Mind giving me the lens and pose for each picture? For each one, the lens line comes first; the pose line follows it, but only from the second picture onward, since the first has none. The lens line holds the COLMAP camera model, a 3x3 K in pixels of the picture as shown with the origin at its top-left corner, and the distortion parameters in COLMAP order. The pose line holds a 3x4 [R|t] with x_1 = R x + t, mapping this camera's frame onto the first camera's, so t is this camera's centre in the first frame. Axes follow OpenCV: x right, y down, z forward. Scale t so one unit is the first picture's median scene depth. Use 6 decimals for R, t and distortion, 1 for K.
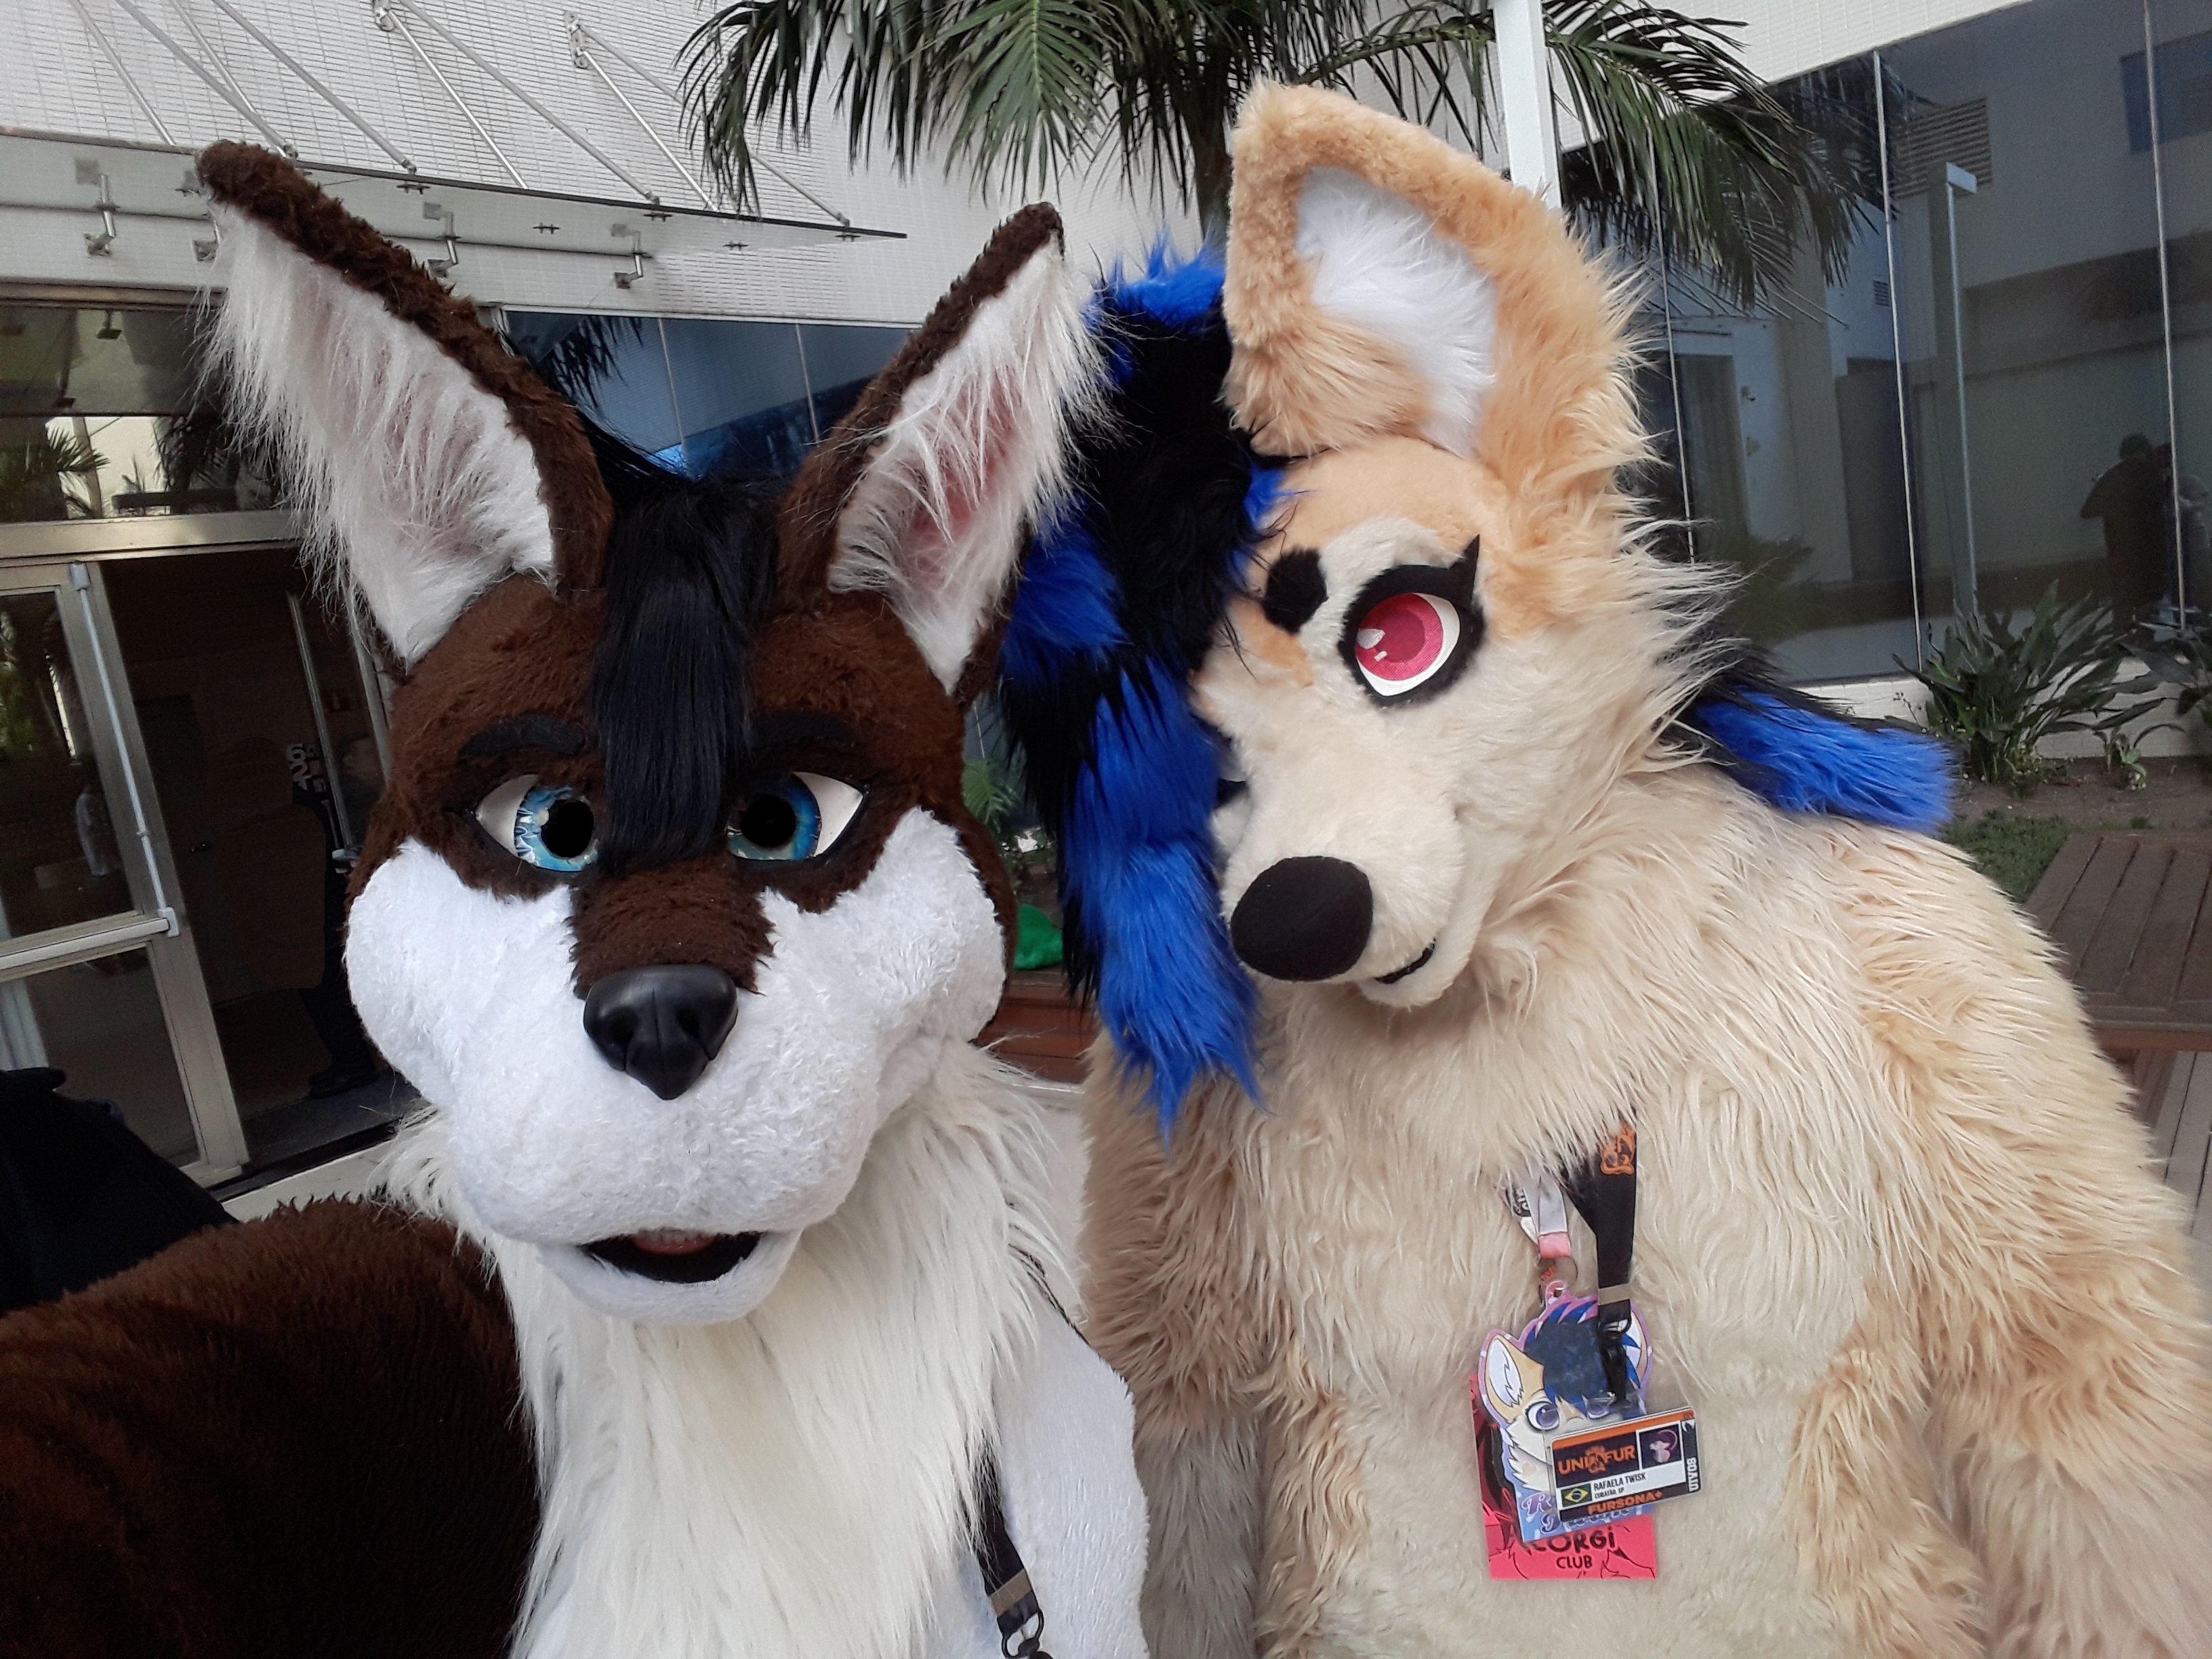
lens RADIAL K [[1552.5, 0, 1106.0], [0, 1552.5, 829.5], [0, 0, 1]] dist [0.000123, -0.000406]
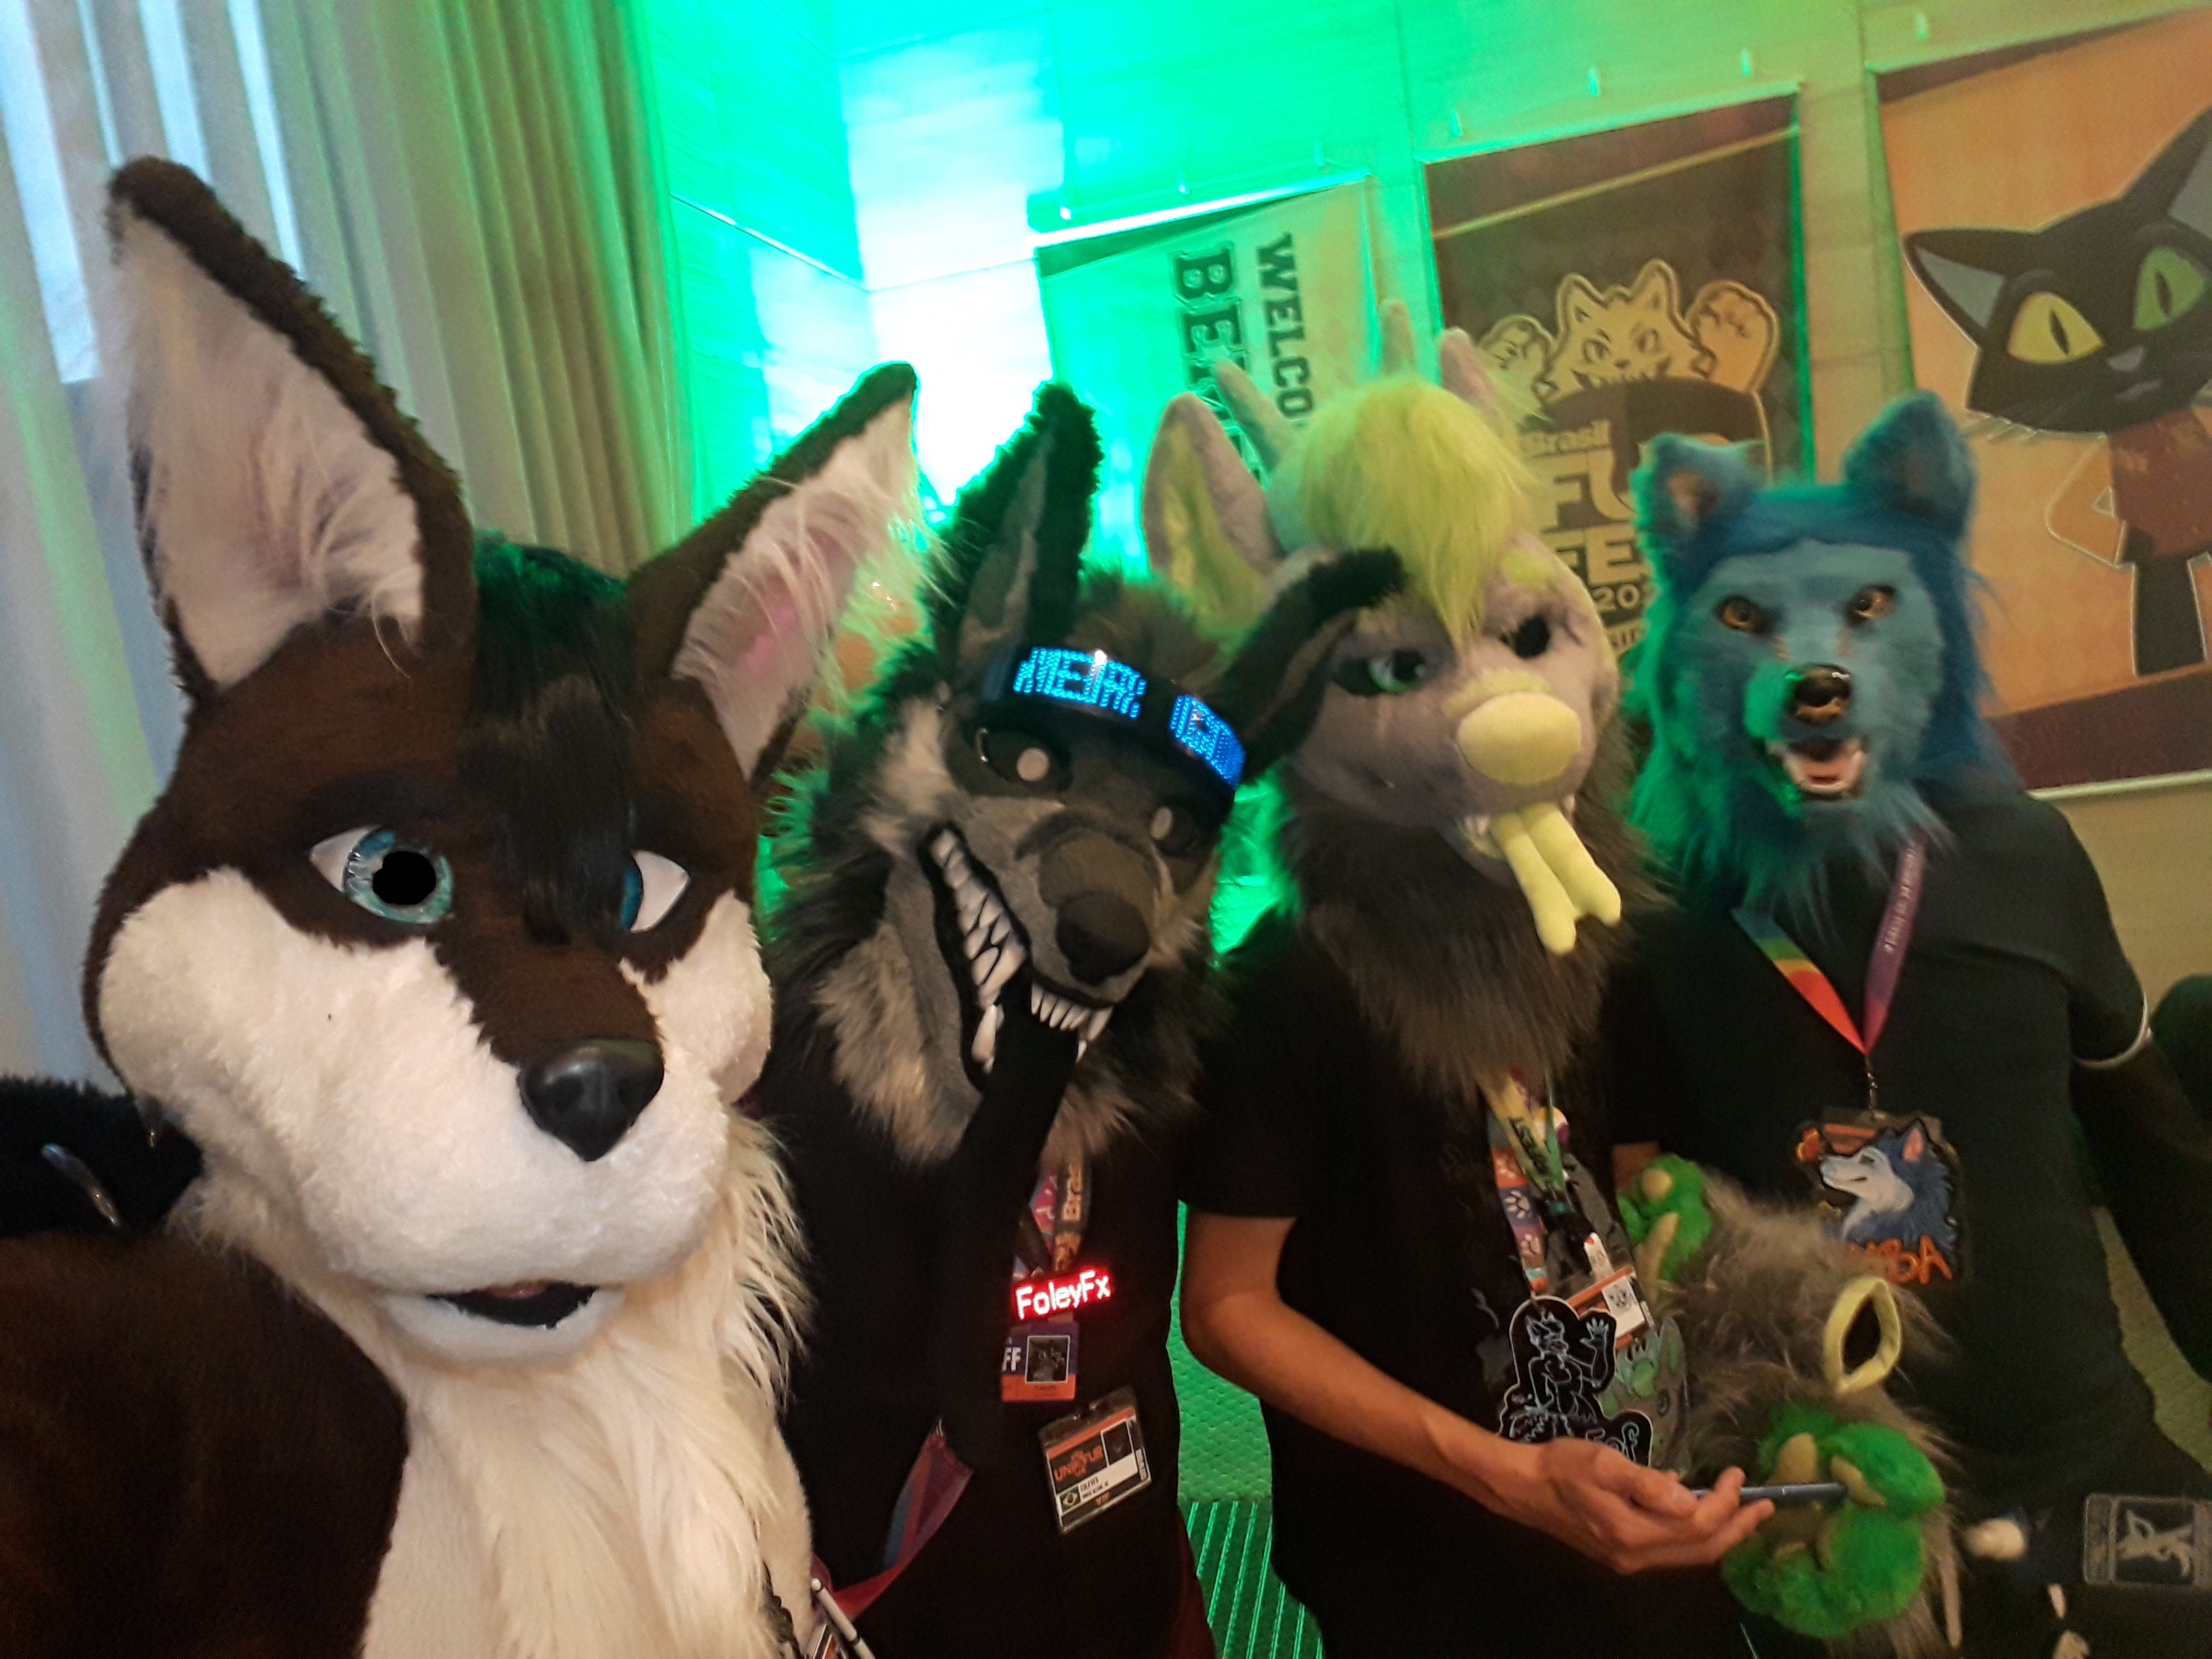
lens RADIAL K [[1552.5, 0, 1106.0], [0, 1552.5, 829.5], [0, 0, 1]] dist [0.000123, -0.000406]
pose [[0.943549, 0.120662, 0.308475, -0.227761], [-0.111744, 0.992649, -0.046485, -0.036585], [-0.311816, 0.009391, 0.950096, -0.120318]]
